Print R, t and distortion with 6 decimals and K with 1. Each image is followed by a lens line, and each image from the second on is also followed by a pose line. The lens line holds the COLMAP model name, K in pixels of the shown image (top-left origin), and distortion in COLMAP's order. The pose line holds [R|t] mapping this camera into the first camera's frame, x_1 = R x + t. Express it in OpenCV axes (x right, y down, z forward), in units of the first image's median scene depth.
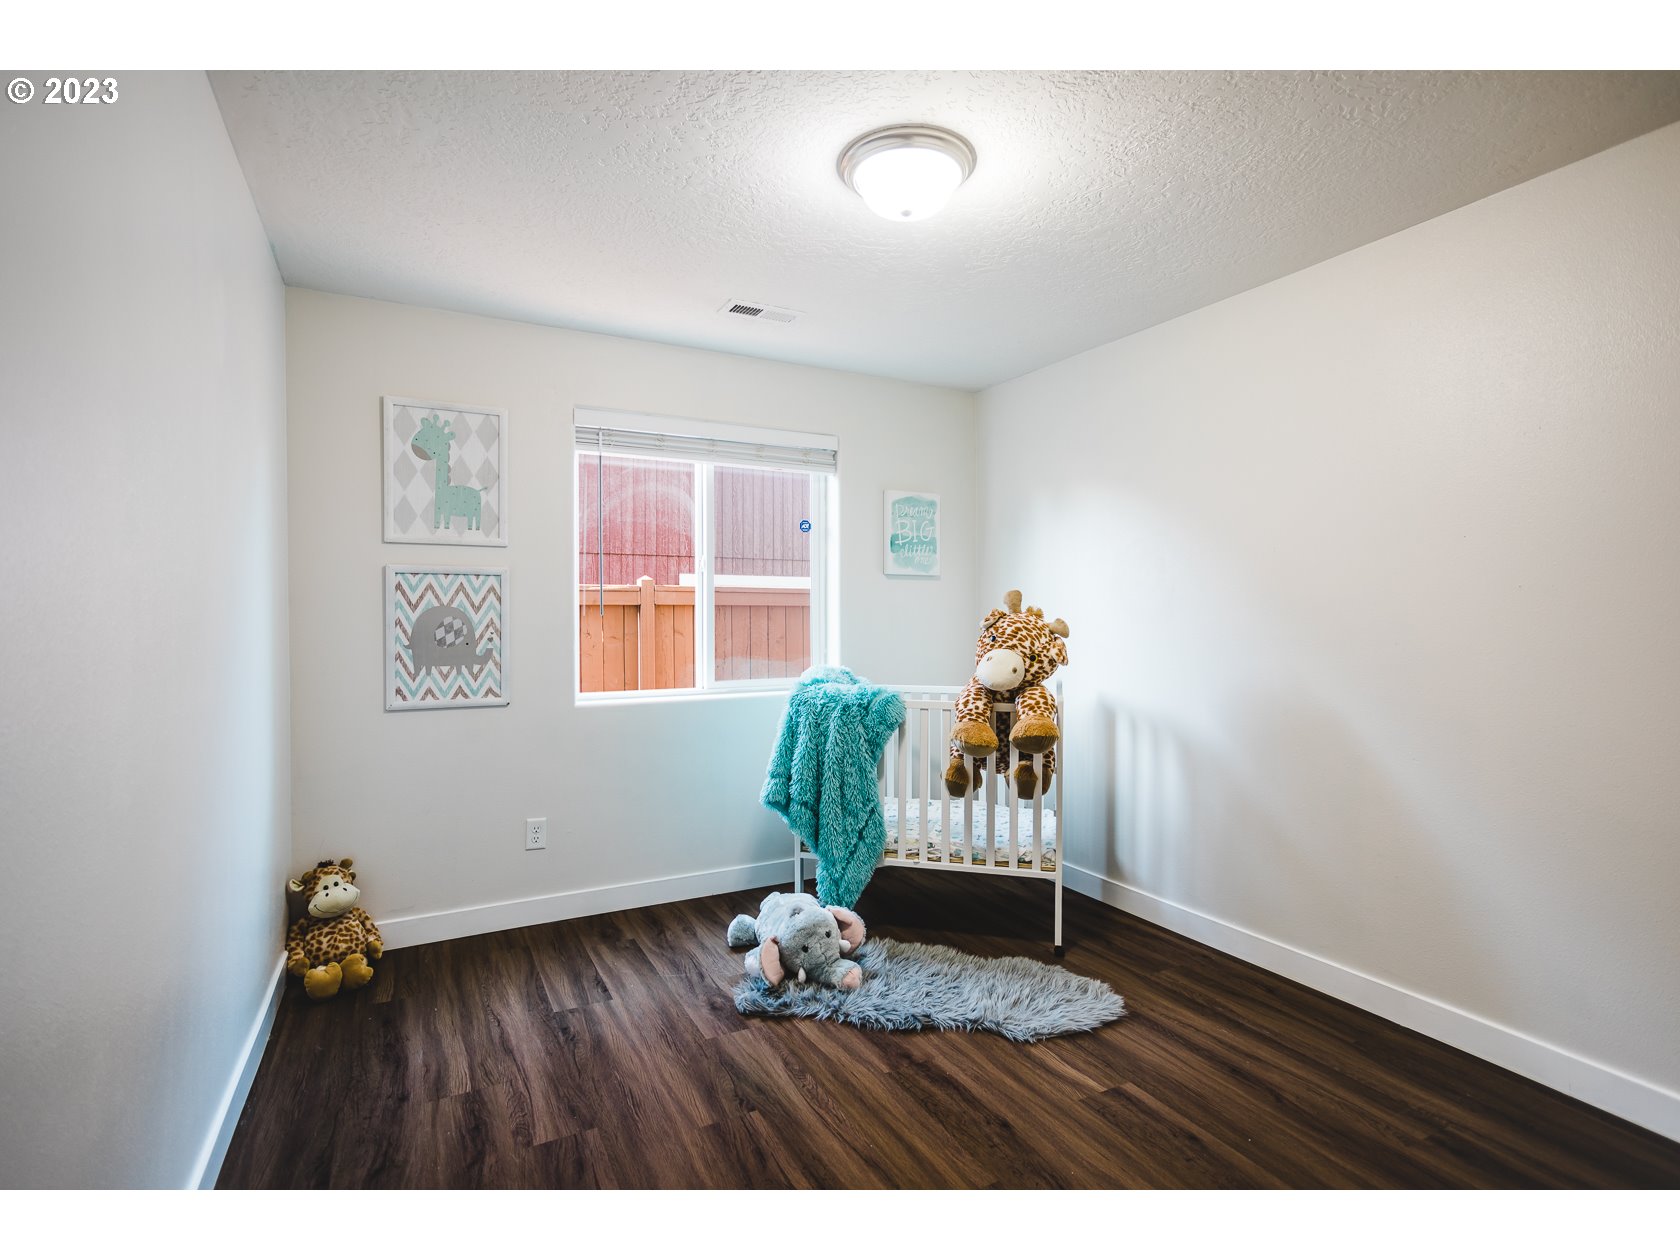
lens RADIAL K [[808.1, 0, 840.0], [0, 808.1, 630.0], [0, 0, 1]] dist [-0.000456, 0.000054]
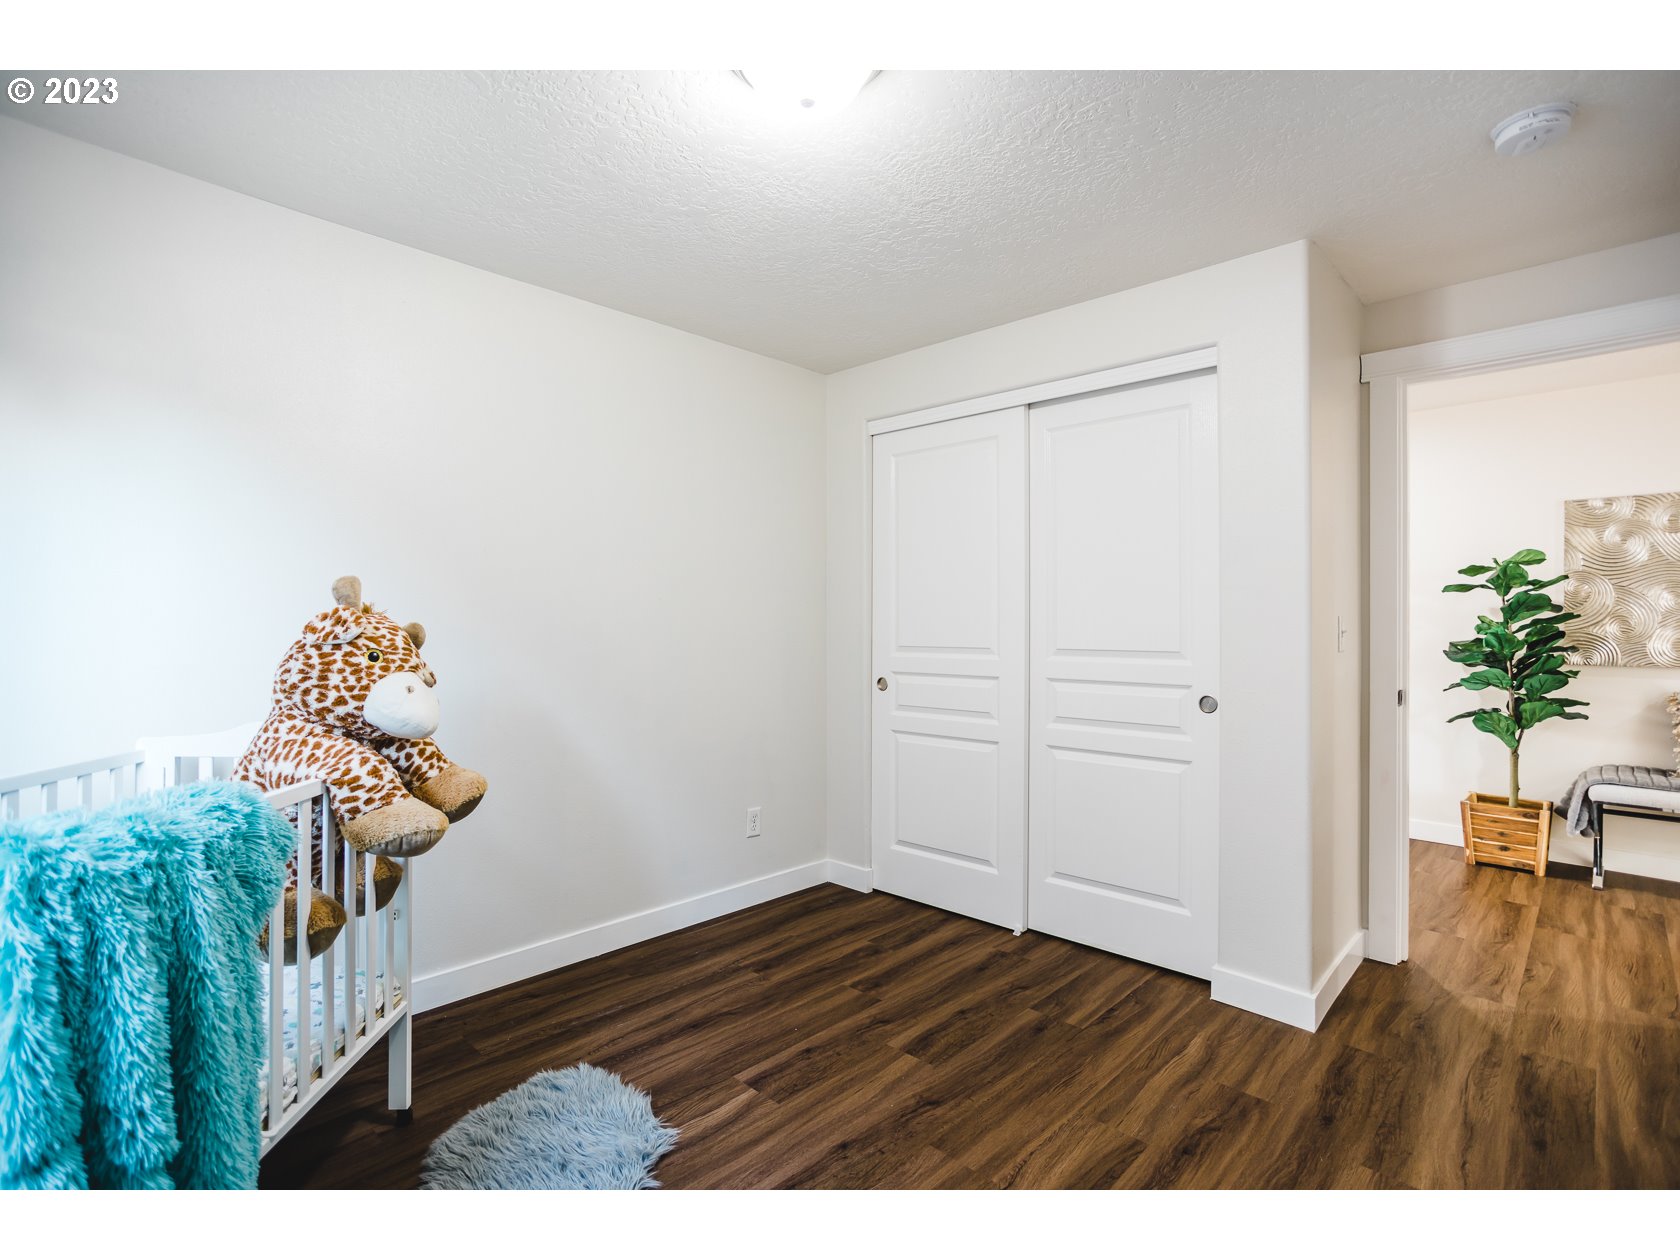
lens RADIAL K [[808.1, 0, 840.0], [0, 808.1, 630.0], [0, 0, 1]] dist [-0.000456, 0.000054]
pose [[-0.306224, -0.021520, 0.951716, -0.602316], [0.004399, 0.999702, 0.024021, -0.026935], [-0.951949, 0.011543, -0.306038, 1.103413]]
